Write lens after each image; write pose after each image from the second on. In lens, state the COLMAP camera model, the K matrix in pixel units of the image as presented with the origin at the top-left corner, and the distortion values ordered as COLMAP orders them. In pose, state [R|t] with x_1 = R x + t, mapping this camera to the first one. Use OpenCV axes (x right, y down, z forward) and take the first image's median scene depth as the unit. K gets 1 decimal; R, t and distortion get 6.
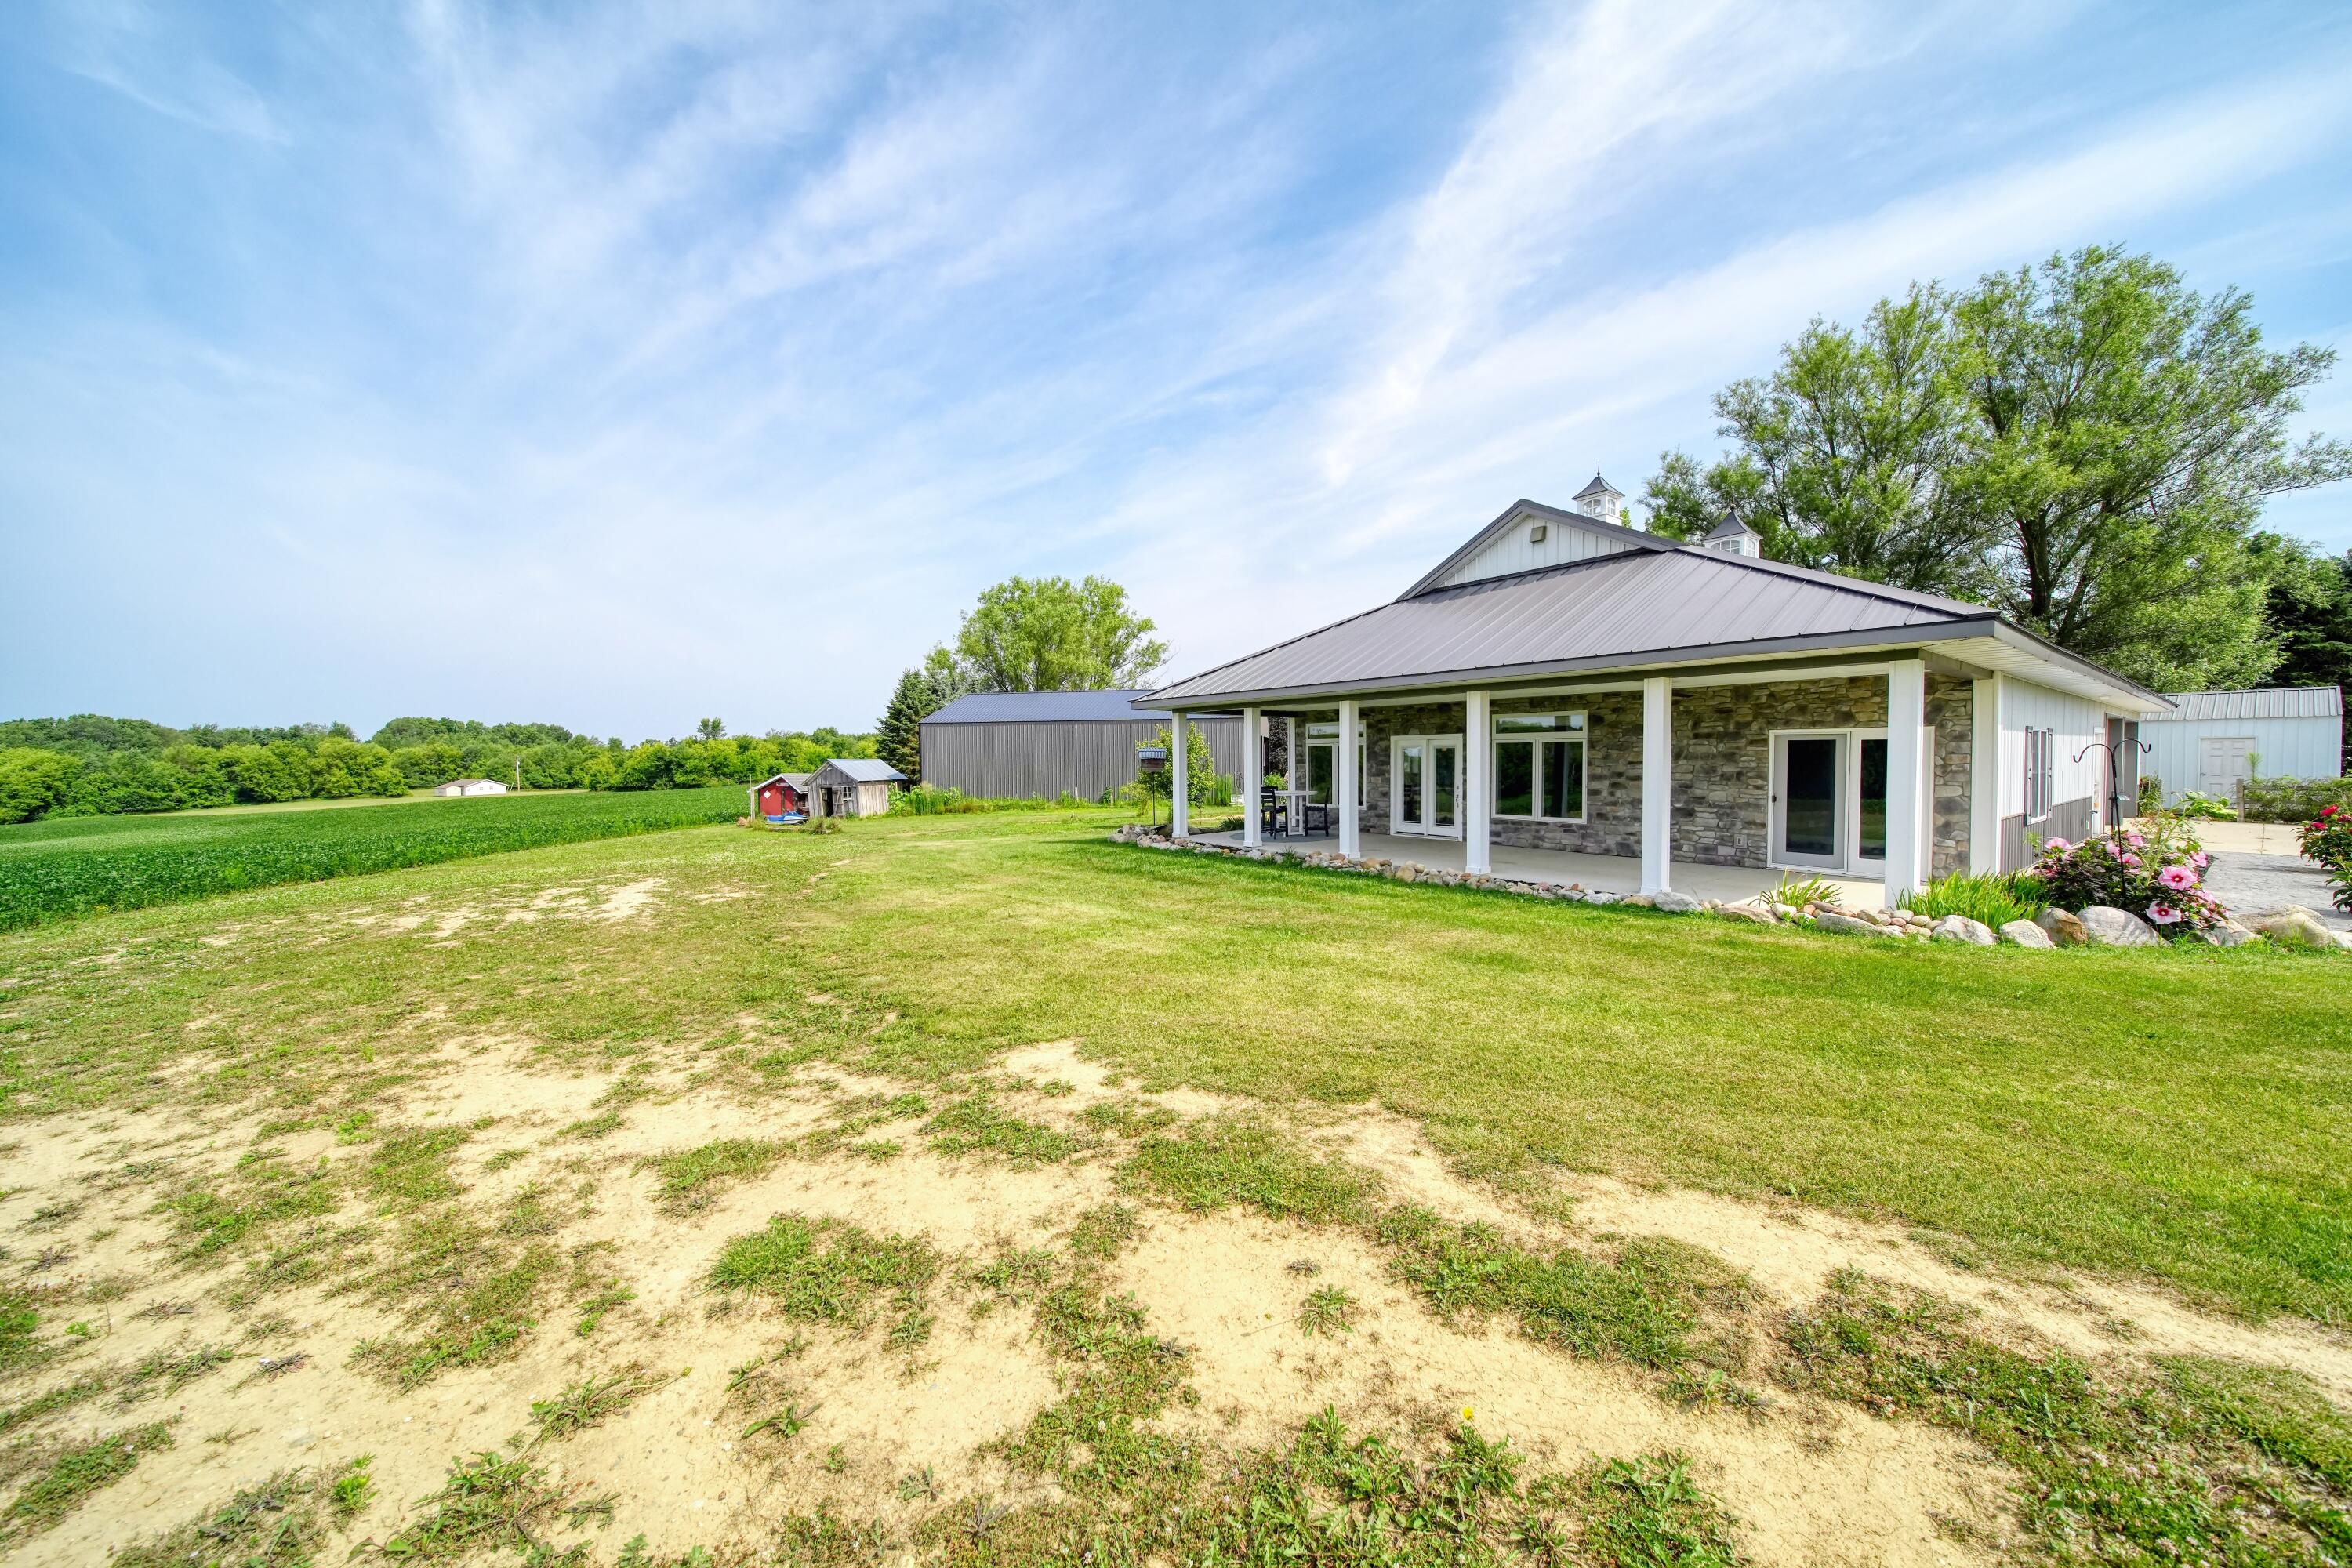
lens RADIAL K [[828.1, 0, 1181.1], [0, 828.1, 777.7], [0, 0, 1]] dist [-0.002790, -0.000772]
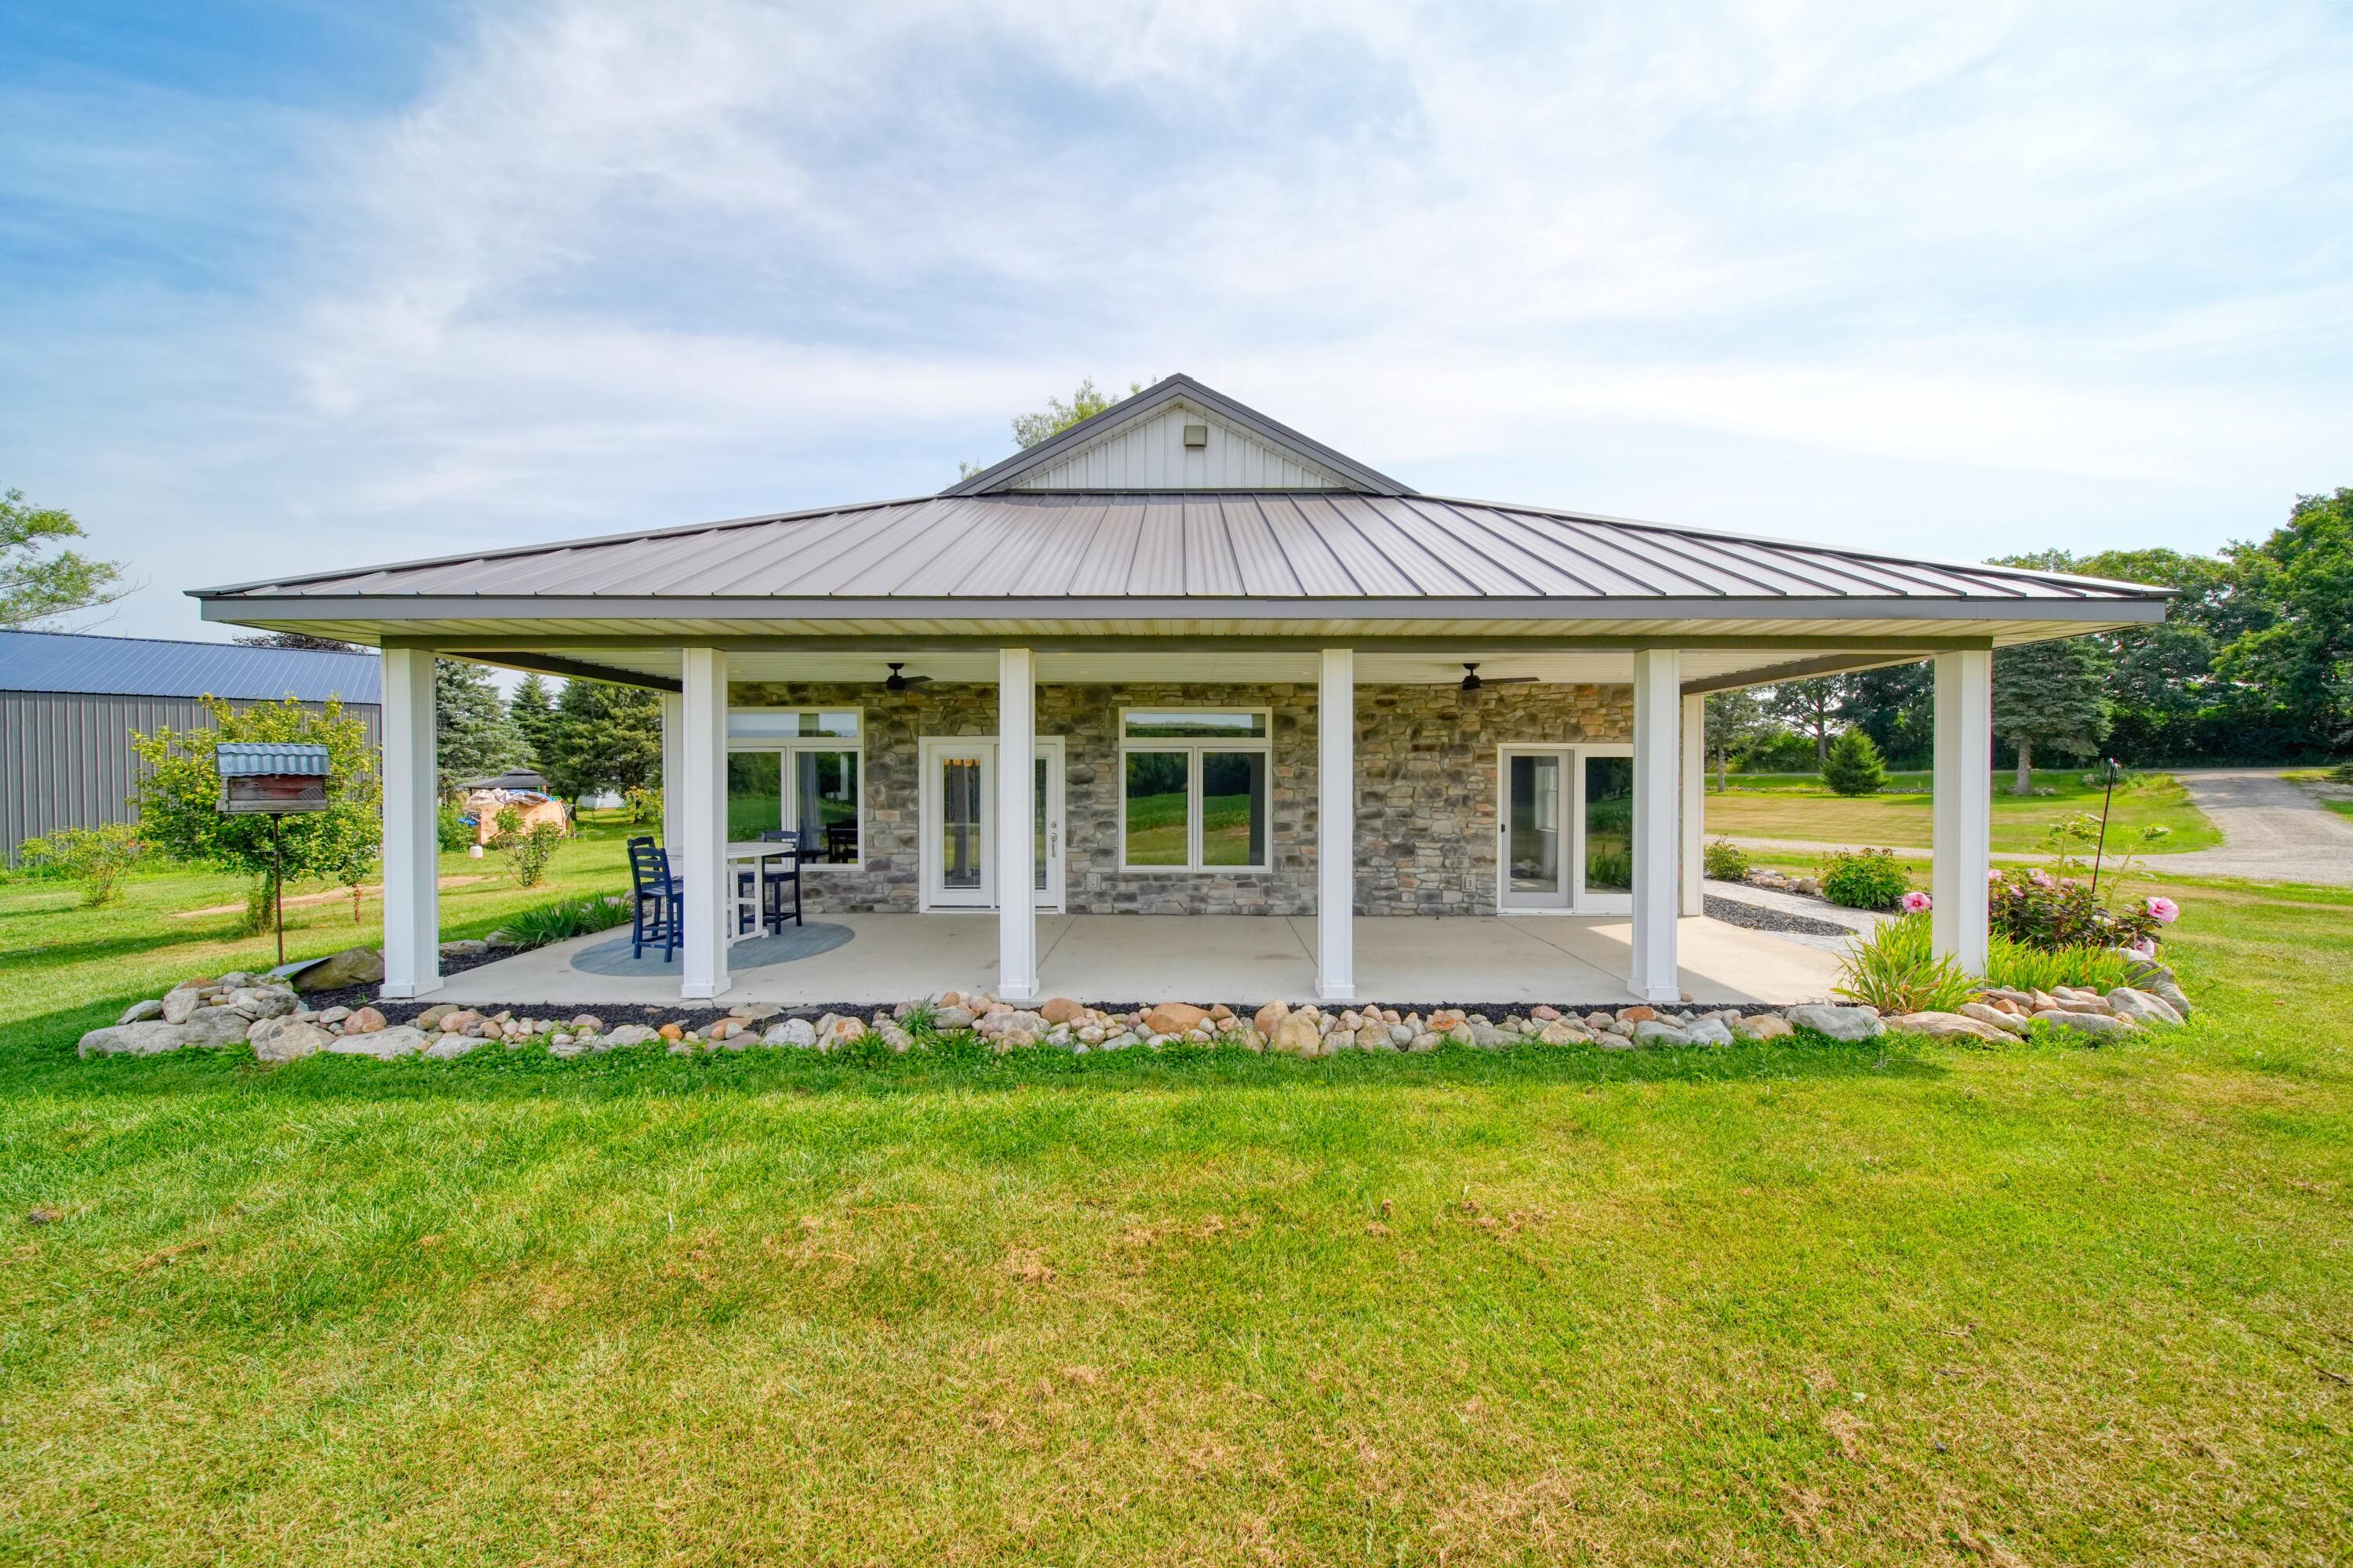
lens RADIAL K [[828.5, 0, 1172.2], [0, 828.5, 776.6], [0, 0, 1]] dist [-0.002790, -0.000772]
pose [[0.613487, 0.002512, 0.789701, -0.103774], [0.015366, 0.999768, -0.015118, -0.014989], [-0.789555, 0.021409, 0.613306, 0.647492]]
